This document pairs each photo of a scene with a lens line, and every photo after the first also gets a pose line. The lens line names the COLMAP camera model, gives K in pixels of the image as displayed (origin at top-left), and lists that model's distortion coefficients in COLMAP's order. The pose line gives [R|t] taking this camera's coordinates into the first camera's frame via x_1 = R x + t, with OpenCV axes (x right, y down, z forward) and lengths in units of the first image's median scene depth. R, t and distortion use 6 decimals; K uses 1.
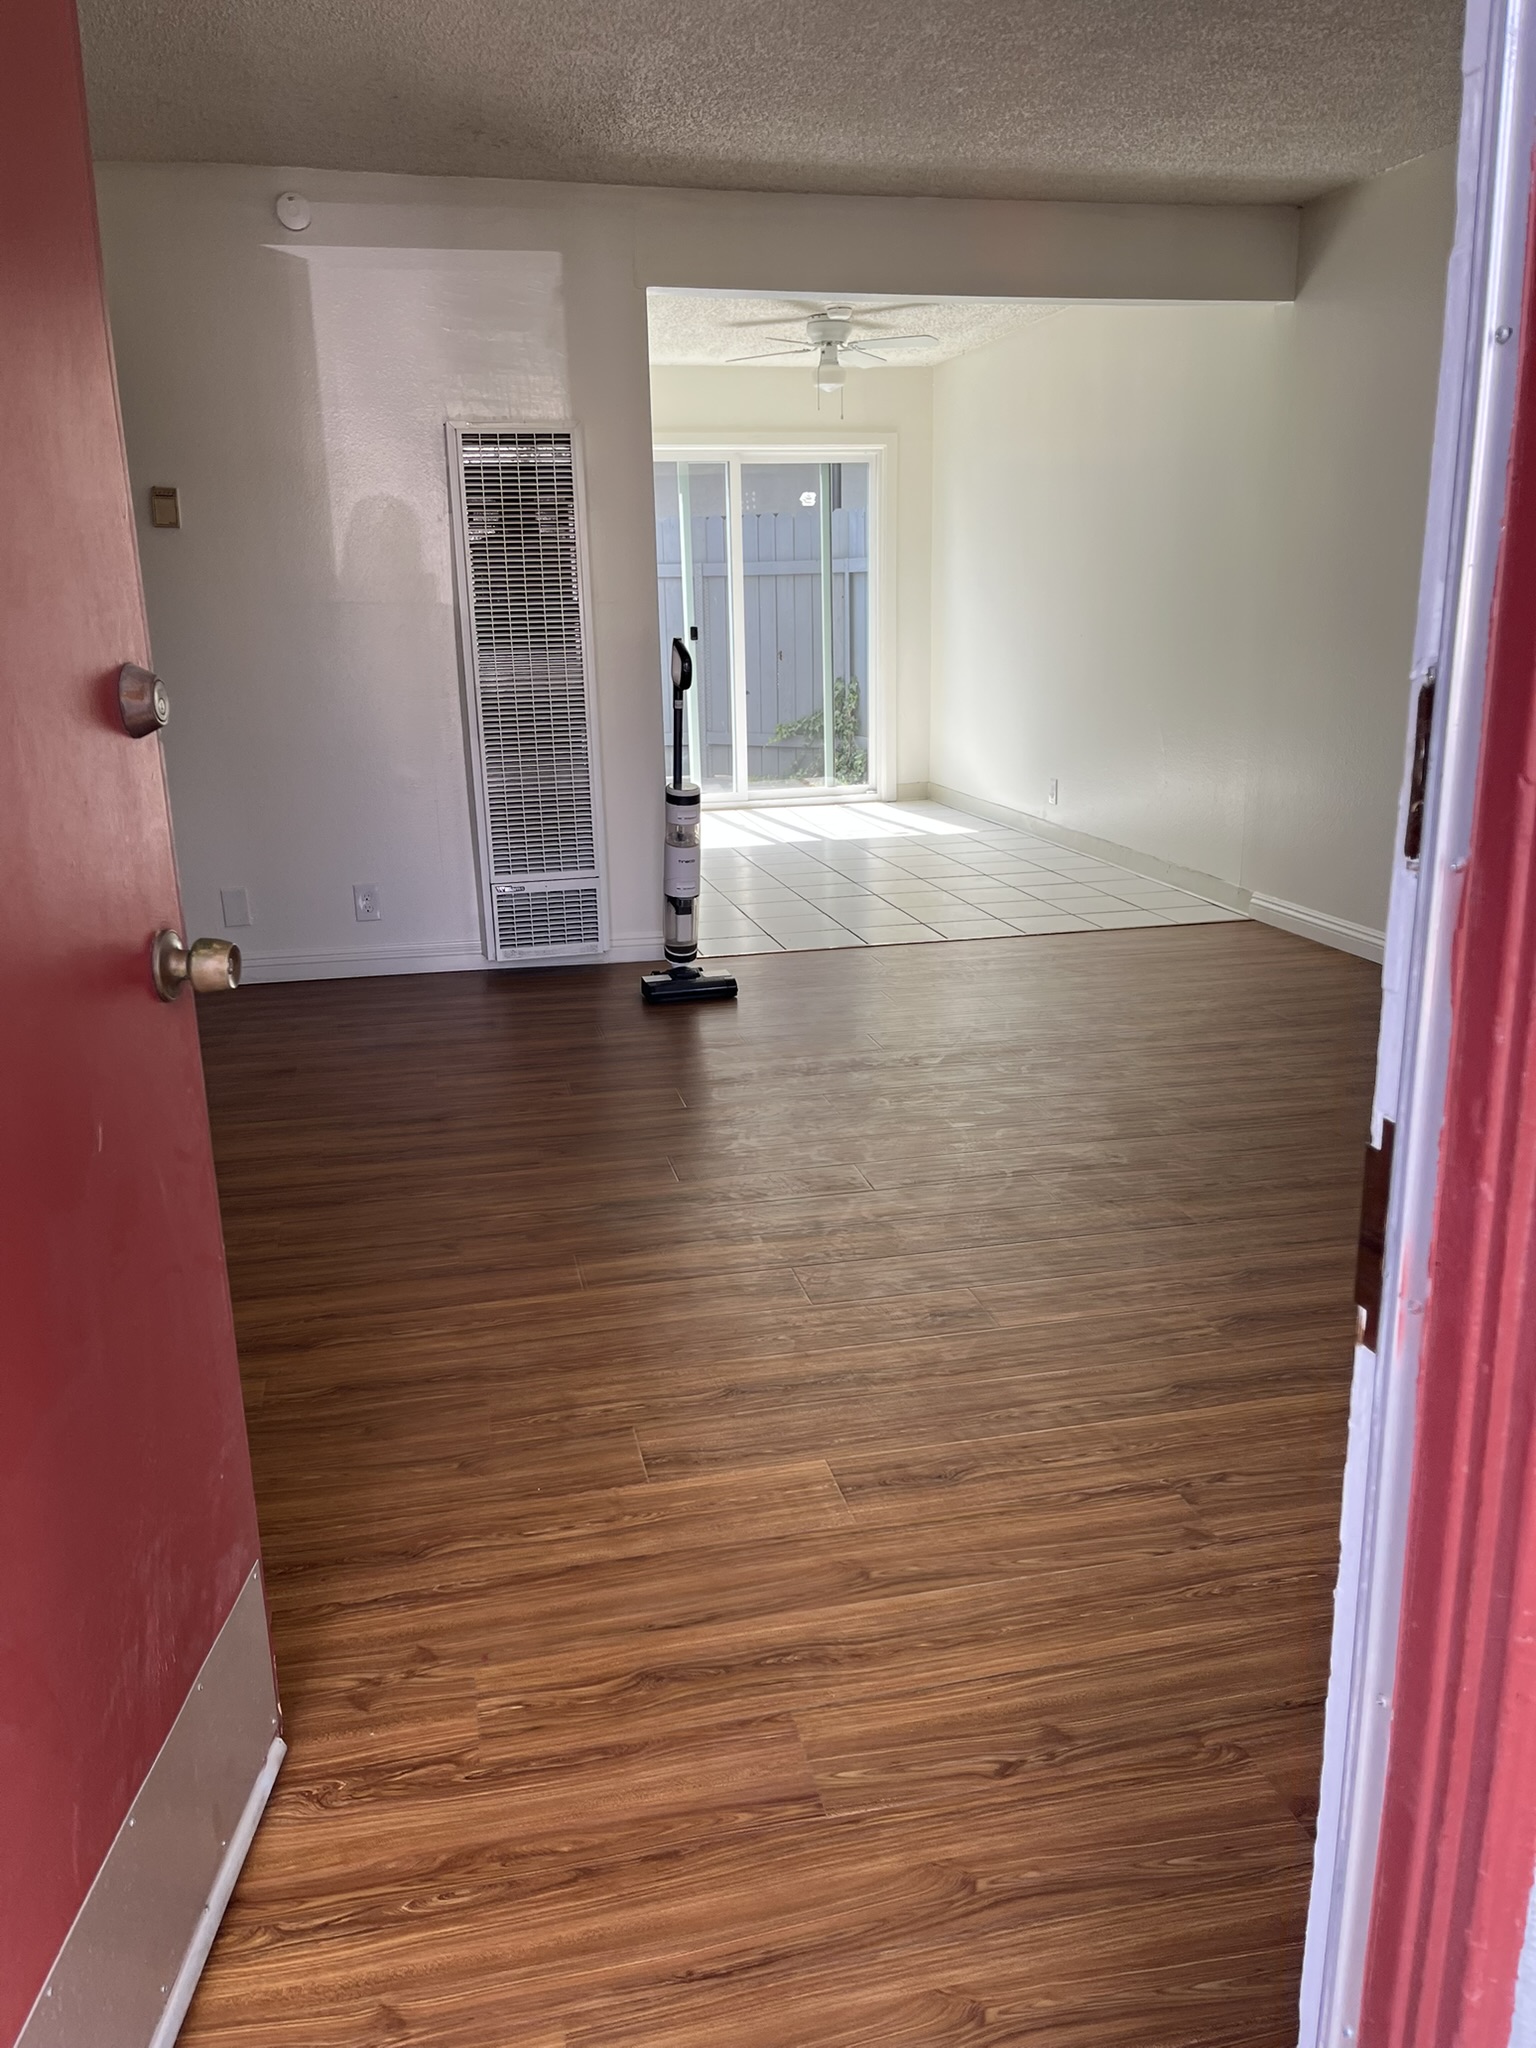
lens RADIAL K [[1542.1, 0, 764.8], [0, 1542.1, 1017.6], [0, 0, 1]] dist [0.069912, -0.091177]
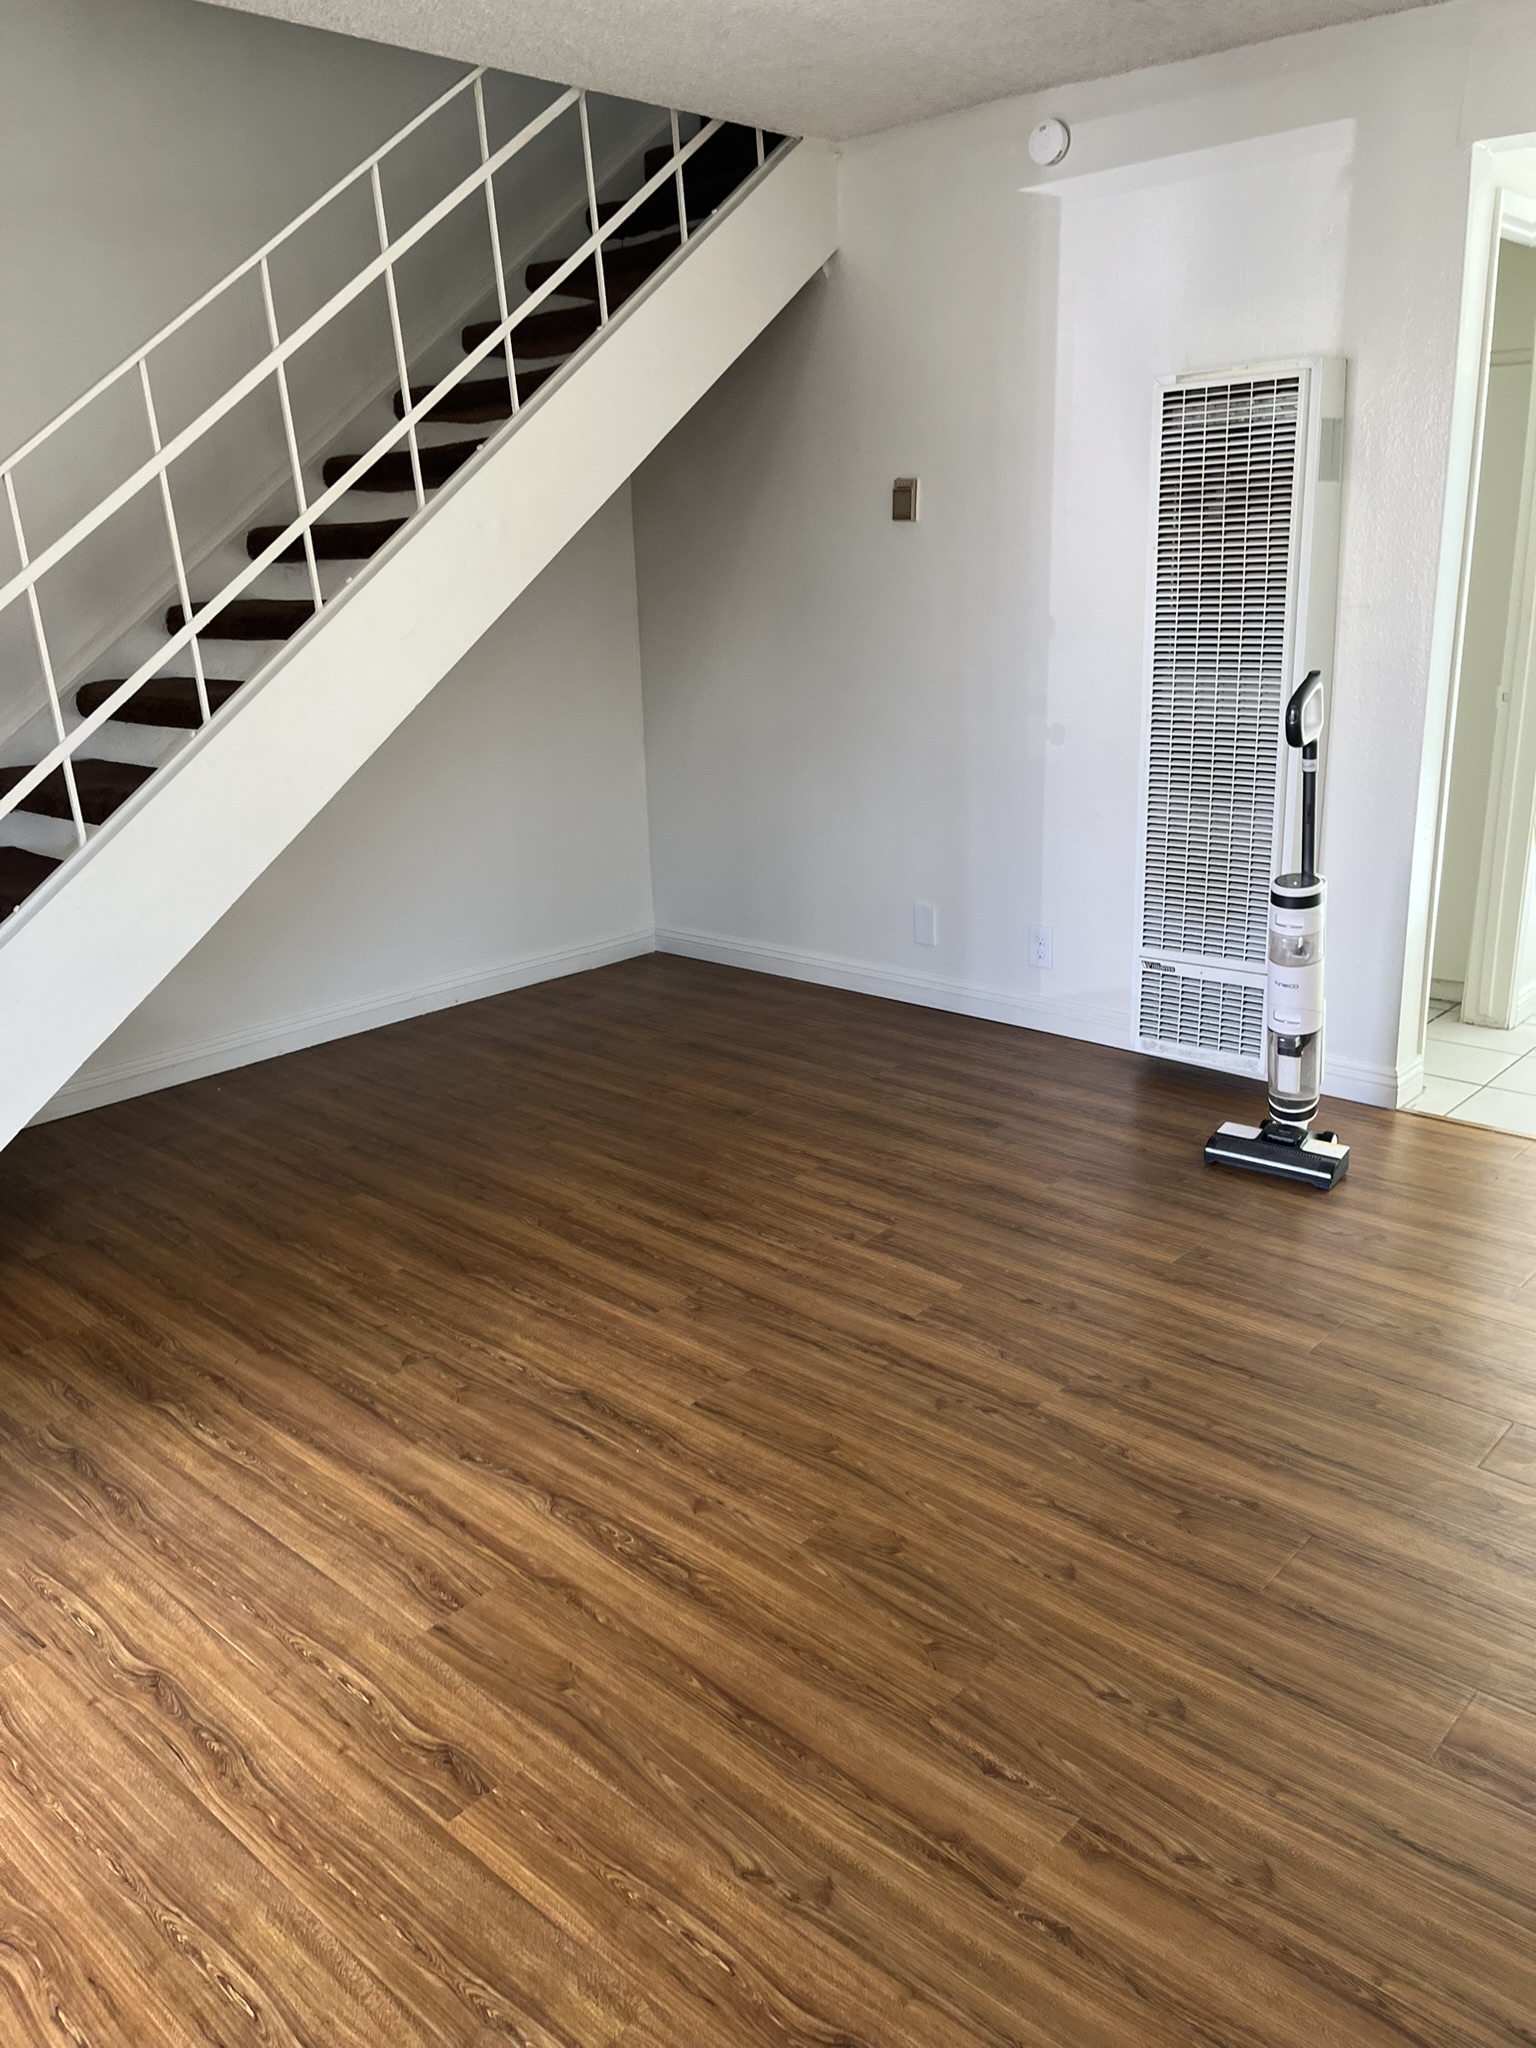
lens RADIAL K [[1542.1, 0, 770.1], [0, 1542.1, 1030.0], [0, 0, 1]] dist [0.069912, -0.091177]
pose [[0.571930, 0.244210, -0.783107, 0.383977], [-0.197626, 0.967559, 0.157397, -0.148995], [0.796140, 0.064742, 0.601639, 0.390830]]
